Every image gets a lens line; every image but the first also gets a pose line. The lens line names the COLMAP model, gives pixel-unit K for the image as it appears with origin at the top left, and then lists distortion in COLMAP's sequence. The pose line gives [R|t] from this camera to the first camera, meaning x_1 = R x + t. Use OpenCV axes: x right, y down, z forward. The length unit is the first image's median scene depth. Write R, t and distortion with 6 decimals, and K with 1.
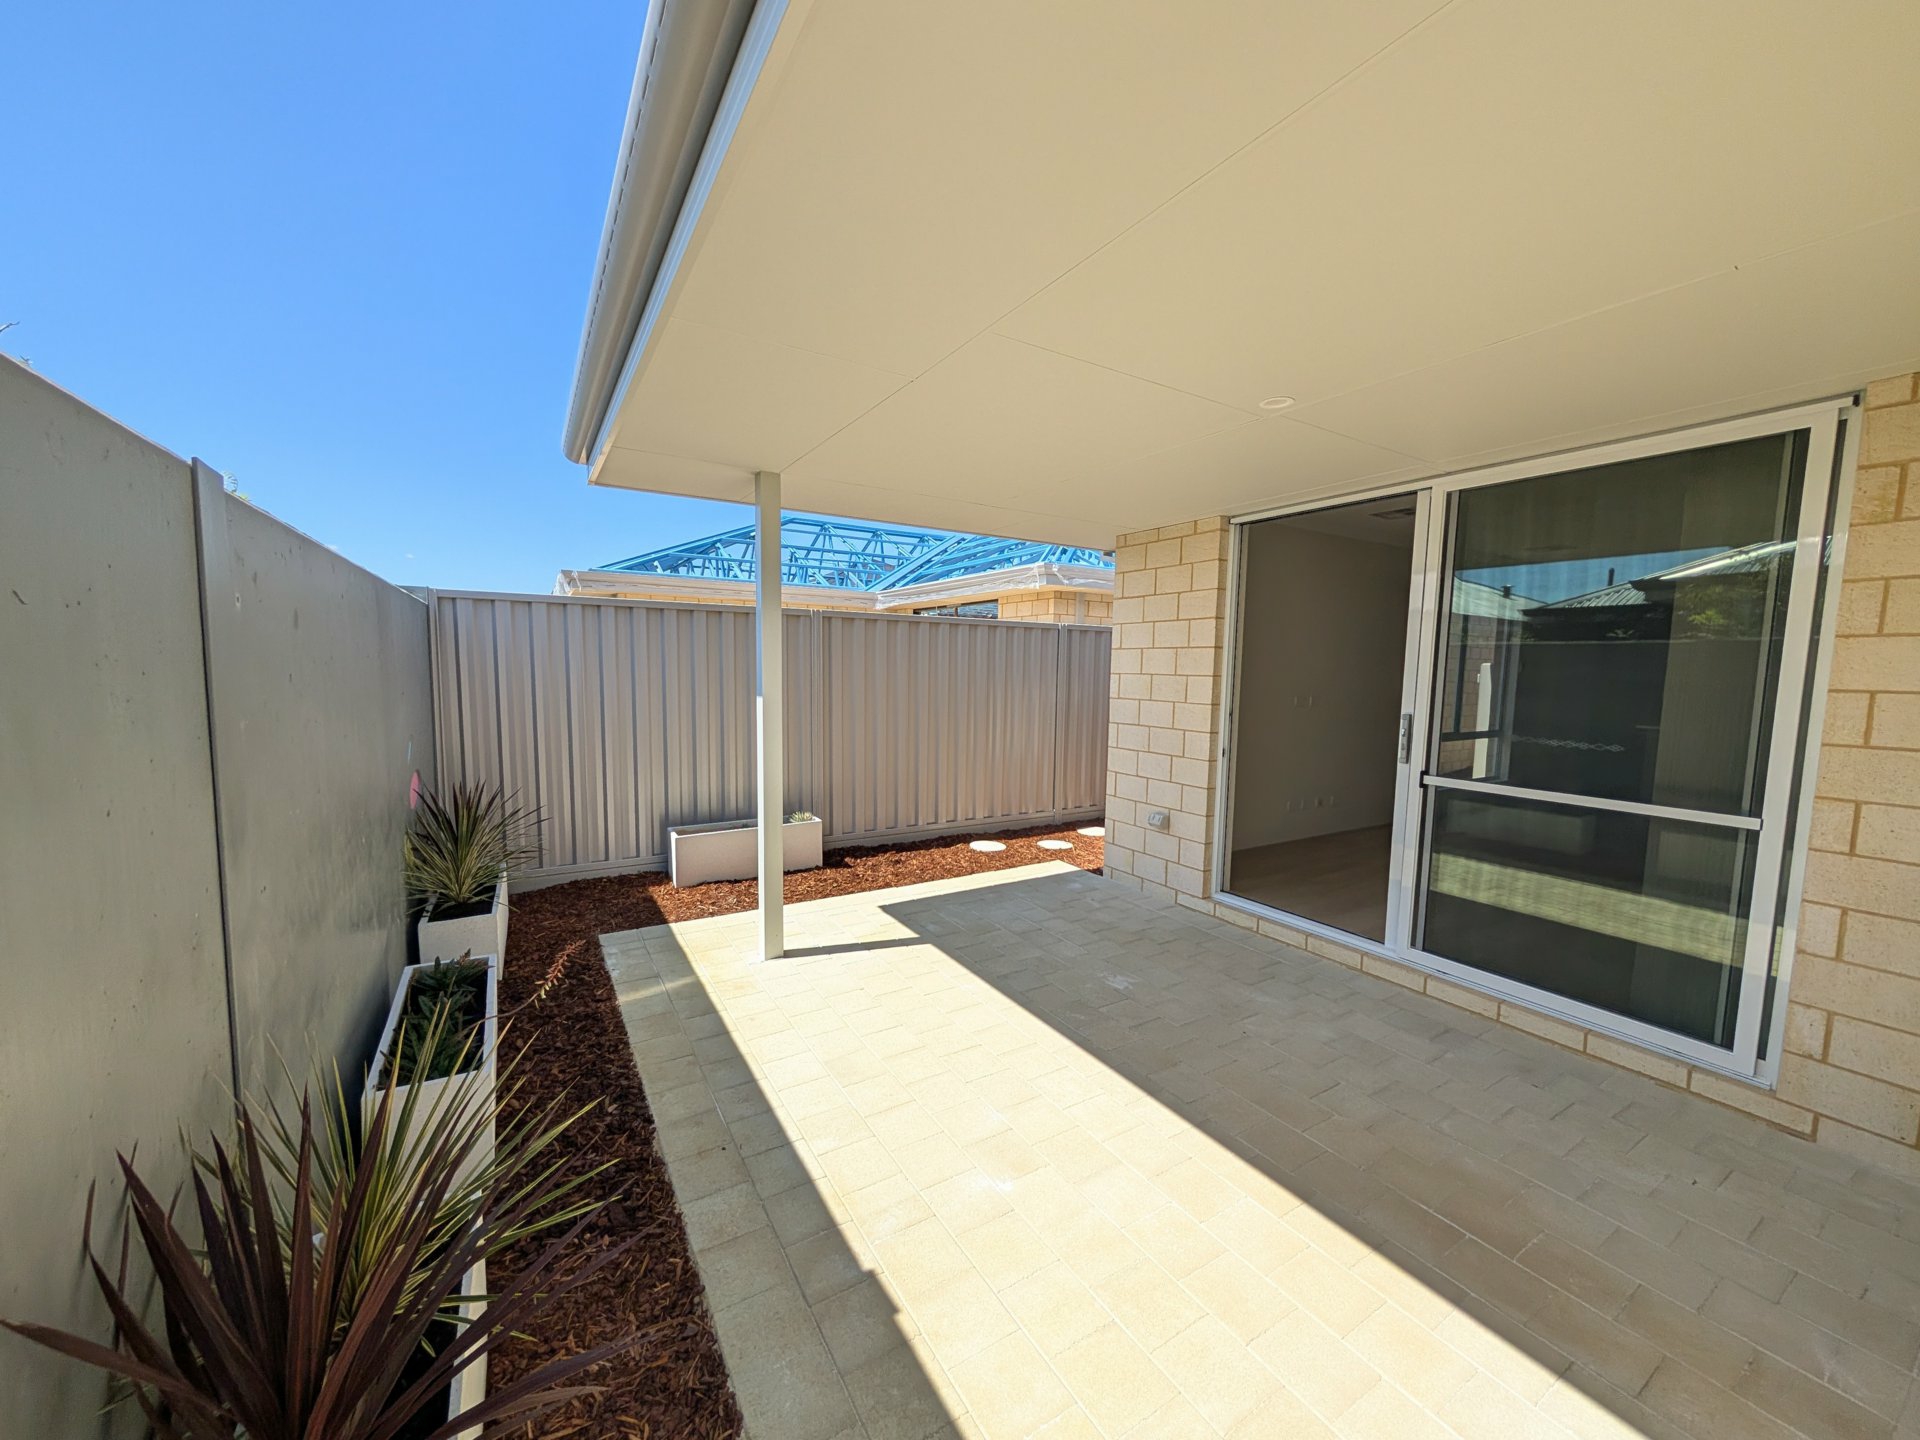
lens RADIAL K [[728.4, 0, 969.2], [0, 728.4, 731.2], [0, 0, 1]] dist [0.000982, -0.000101]
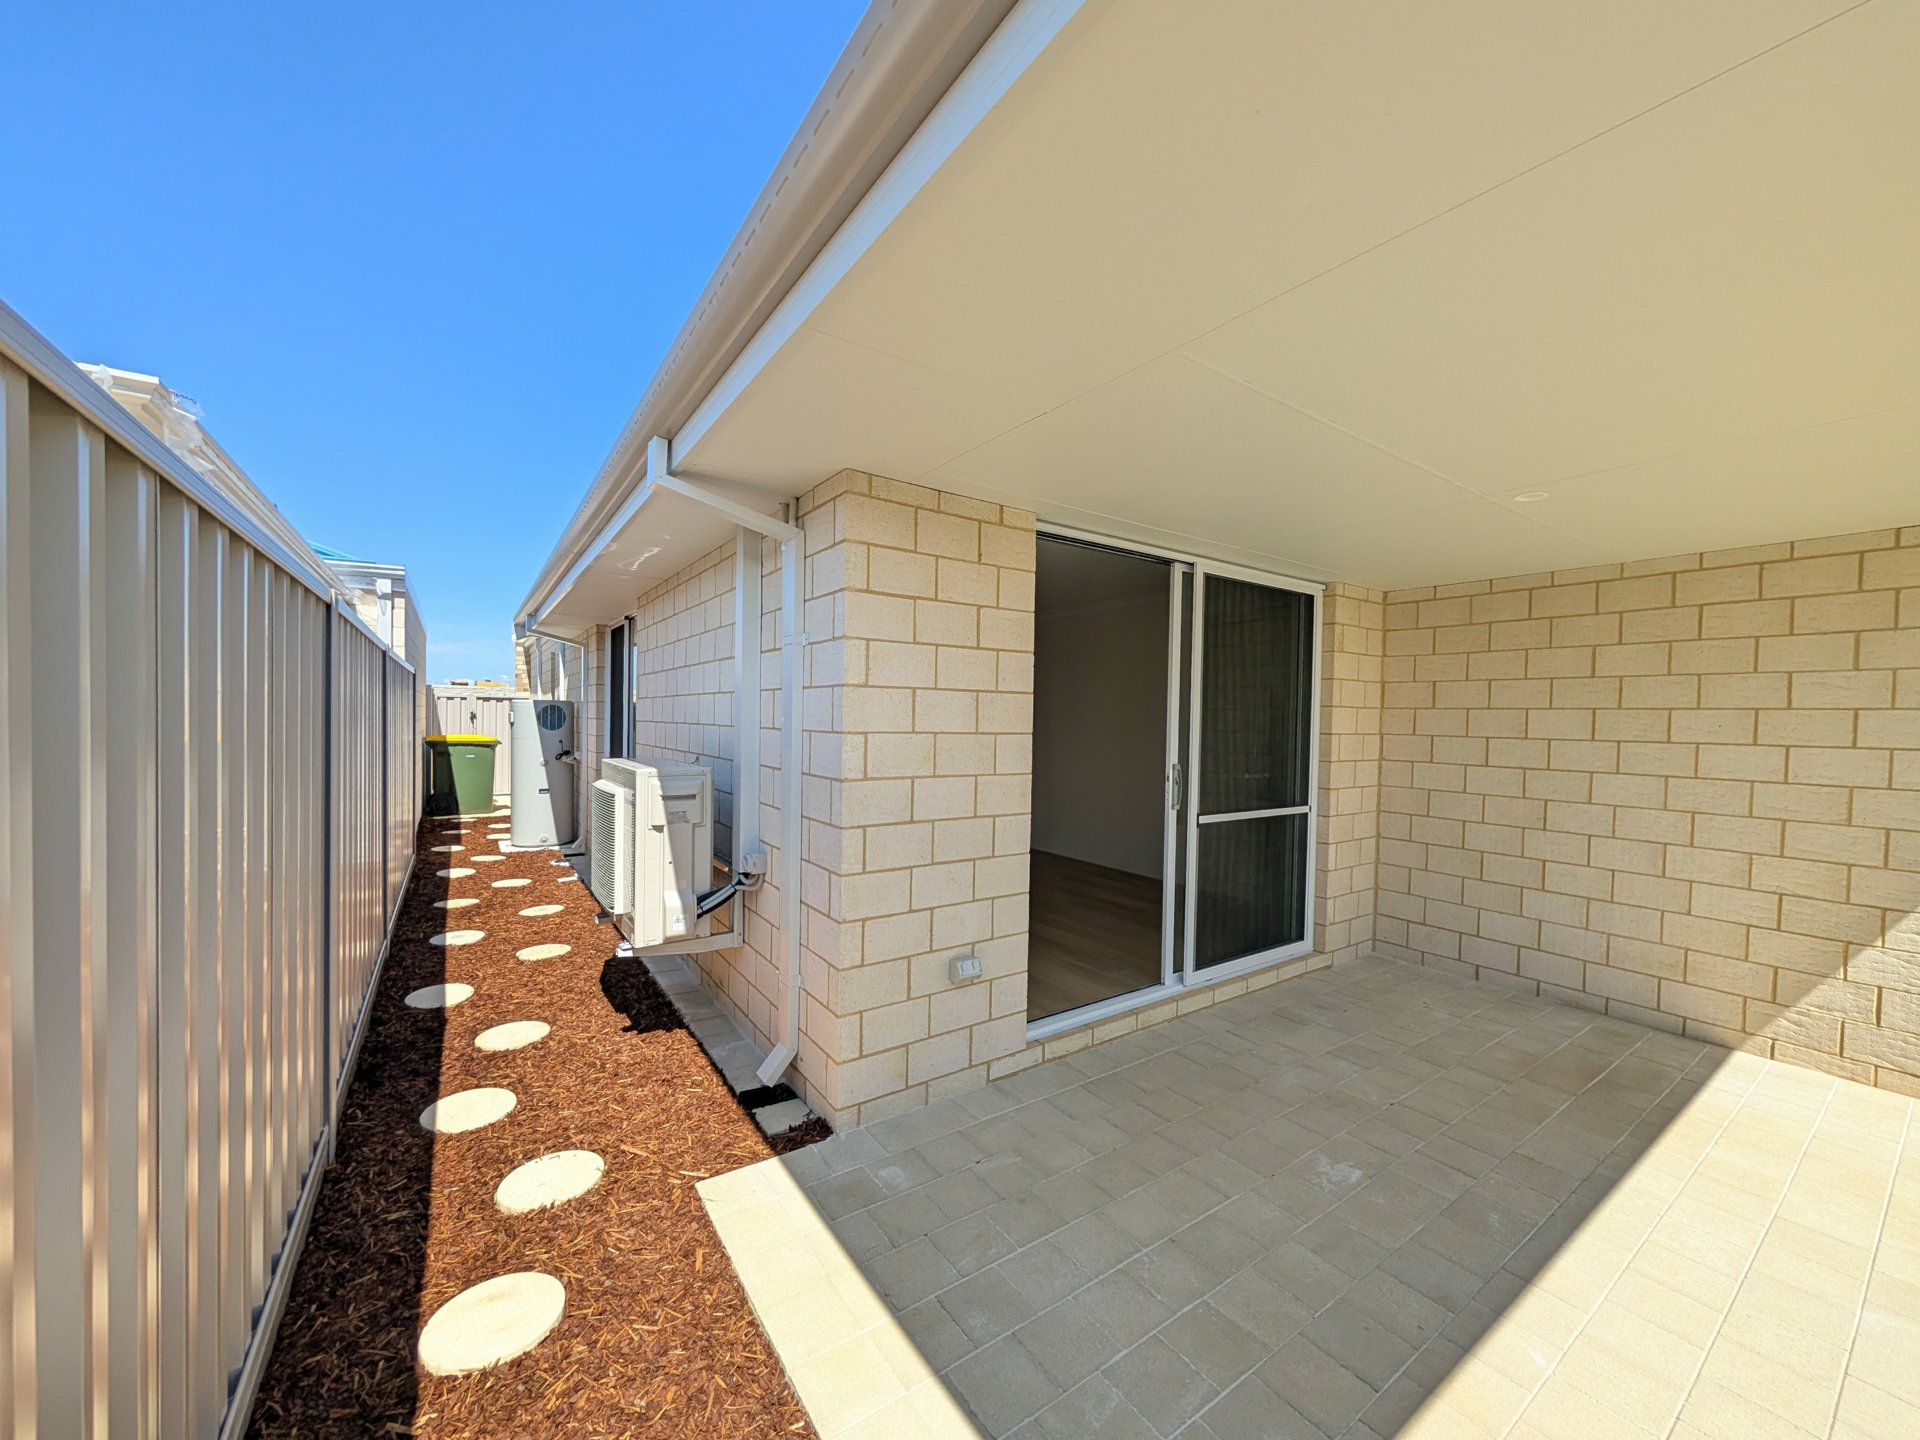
lens RADIAL K [[728.4, 0, 954.8], [0, 728.4, 736.3], [0, 0, 1]] dist [0.000982, -0.000101]
pose [[-0.052480, -0.039874, 0.997826, -0.356404], [0.072626, 0.996404, 0.043636, -0.103908], [-0.995978, 0.074758, -0.049395, 1.053637]]
